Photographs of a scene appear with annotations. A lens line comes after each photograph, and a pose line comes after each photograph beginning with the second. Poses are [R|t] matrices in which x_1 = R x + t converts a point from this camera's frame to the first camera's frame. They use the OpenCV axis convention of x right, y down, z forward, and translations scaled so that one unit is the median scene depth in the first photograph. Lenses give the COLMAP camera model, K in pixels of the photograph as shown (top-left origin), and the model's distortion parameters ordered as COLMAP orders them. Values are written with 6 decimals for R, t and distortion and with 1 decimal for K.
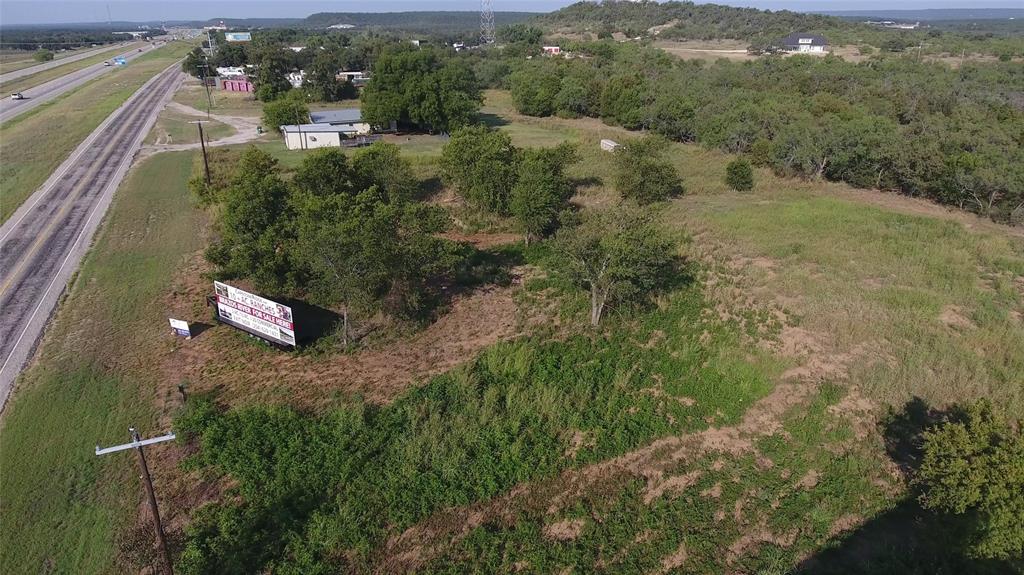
lens RADIAL K [[627.1, 0, 517.1], [0, 627.1, 292.0], [0, 0, 1]] dist [-0.021866, 0.002316]
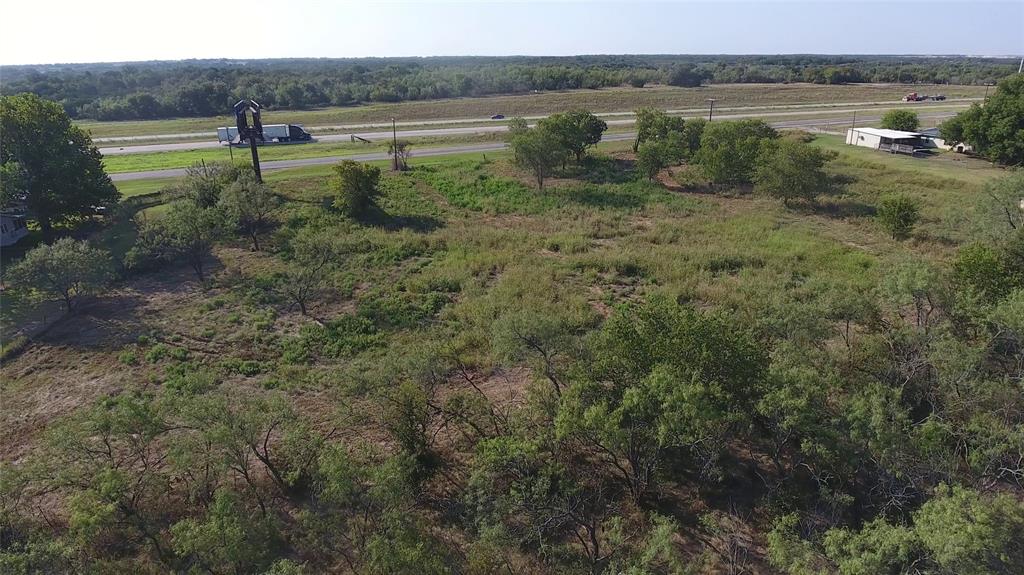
lens RADIAL K [[627.1, 0, 517.1], [0, 627.1, 292.0], [0, 0, 1]] dist [-0.021866, 0.002316]
pose [[-0.086675, 0.352620, -0.931744, 1.546183], [-0.388972, 0.849051, 0.357509, -0.266890], [0.917163, 0.393409, 0.063567, 0.704855]]
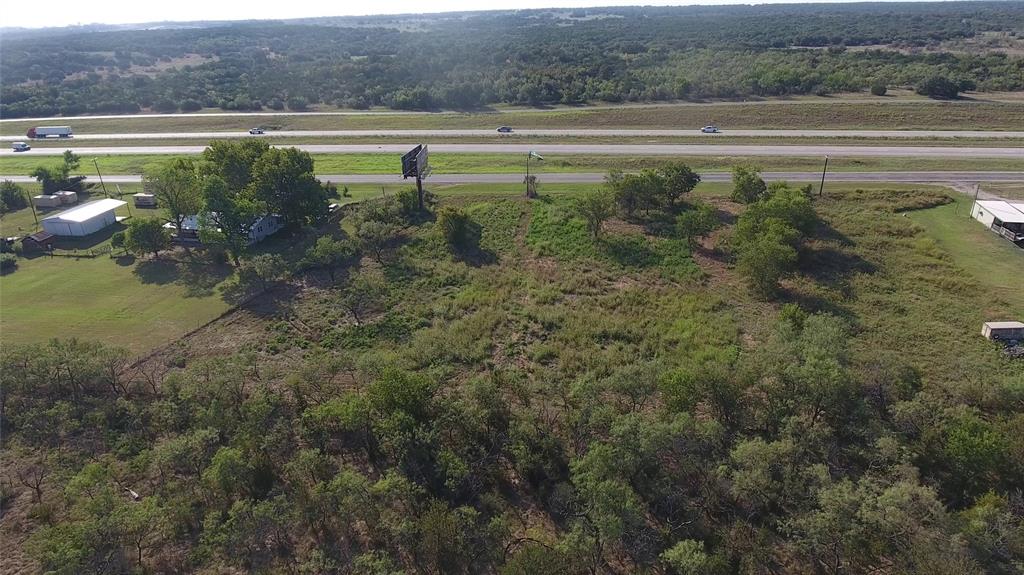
lens RADIAL K [[627.1, 0, 517.1], [0, 627.1, 292.0], [0, 0, 1]] dist [-0.021866, 0.002316]
pose [[-0.539158, 0.363795, -0.759580, 1.722242], [-0.314507, 0.749680, 0.582293, -0.868925], [0.781278, 0.552841, -0.289780, 1.208724]]
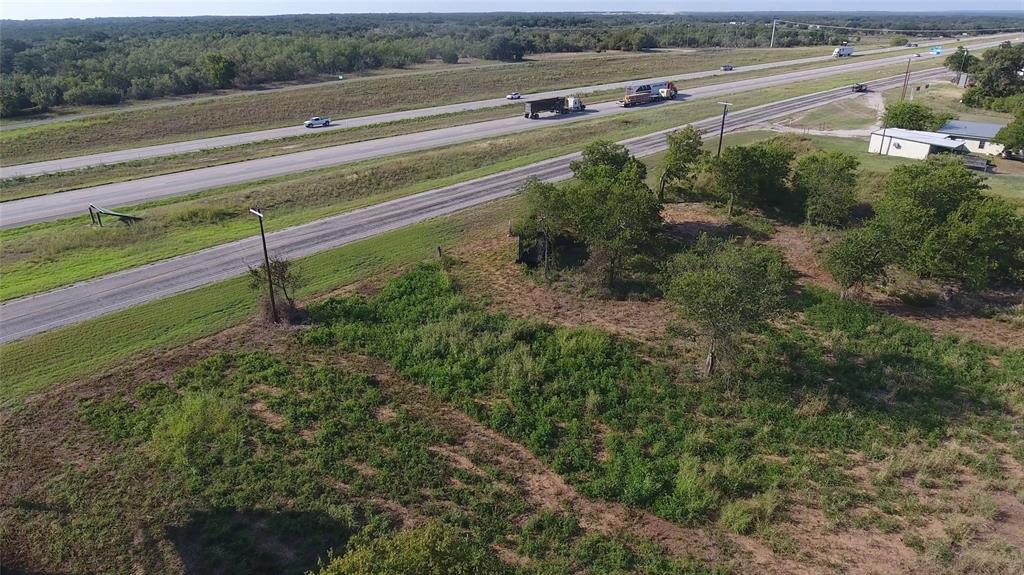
lens RADIAL K [[627.1, 0, 517.1], [0, 627.1, 292.0], [0, 0, 1]] dist [-0.021866, 0.002316]
pose [[0.343037, 0.382756, -0.857801, 0.552863], [-0.367664, 0.895065, 0.252354, -0.130407], [0.864378, 0.228816, 0.447766, 0.272878]]
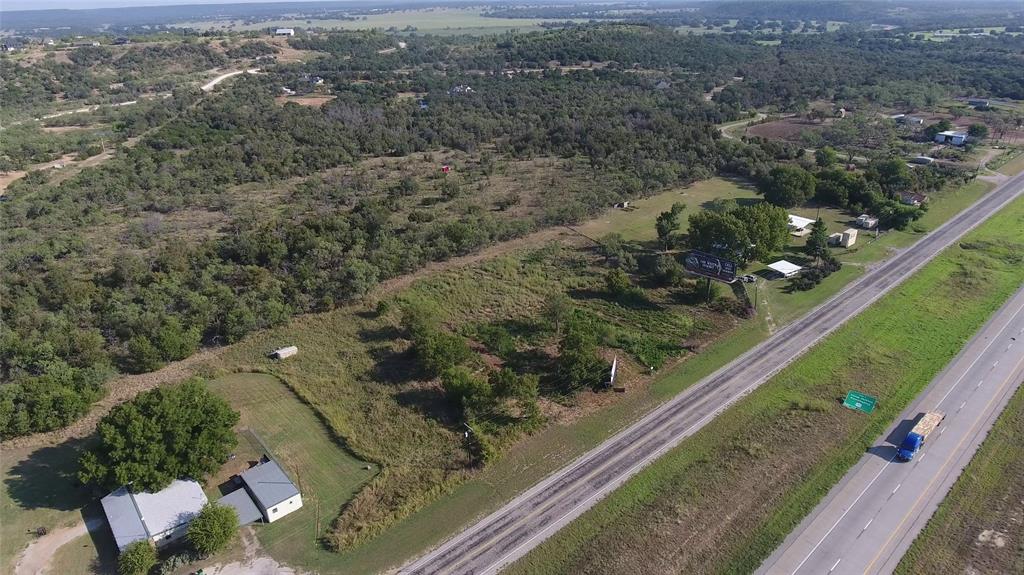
lens RADIAL K [[627.1, 0, 517.1], [0, 627.1, 292.0], [0, 0, 1]] dist [-0.021866, 0.002316]
pose [[-0.305461, -0.395081, 0.866374, -1.917449], [0.407098, 0.768330, 0.493903, -1.351146], [-0.860793, 0.503568, -0.073858, 0.996079]]
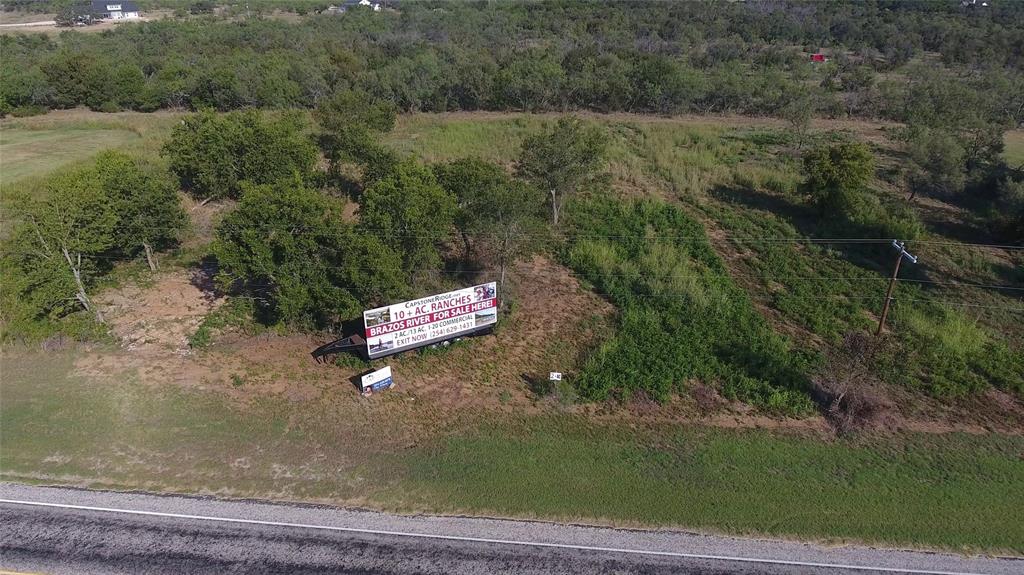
lens RADIAL K [[627.1, 0, 517.1], [0, 627.1, 292.0], [0, 0, 1]] dist [-0.021866, 0.002316]
pose [[0.469838, -0.392570, 0.790659, -0.715703], [0.355552, 0.903966, 0.237546, -0.112666], [-0.807982, 0.169512, 0.564297, 0.289640]]
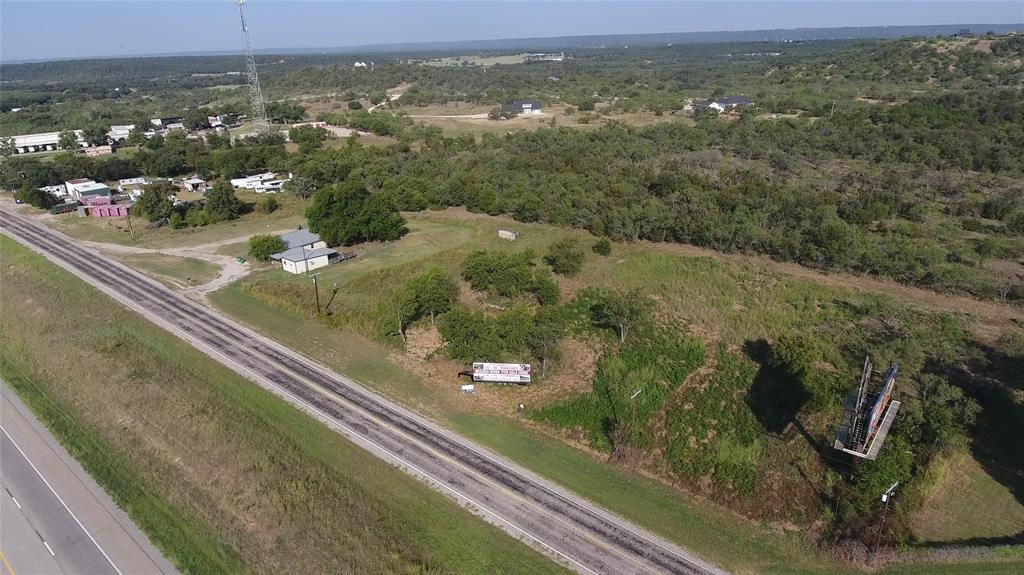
lens RADIAL K [[627.1, 0, 517.1], [0, 627.1, 292.0], [0, 0, 1]] dist [-0.021866, 0.002316]
pose [[0.886238, -0.189276, 0.422796, -0.843500], [0.206704, 0.978392, 0.004724, -0.160005], [-0.414554, 0.083207, 0.906213, -0.663638]]
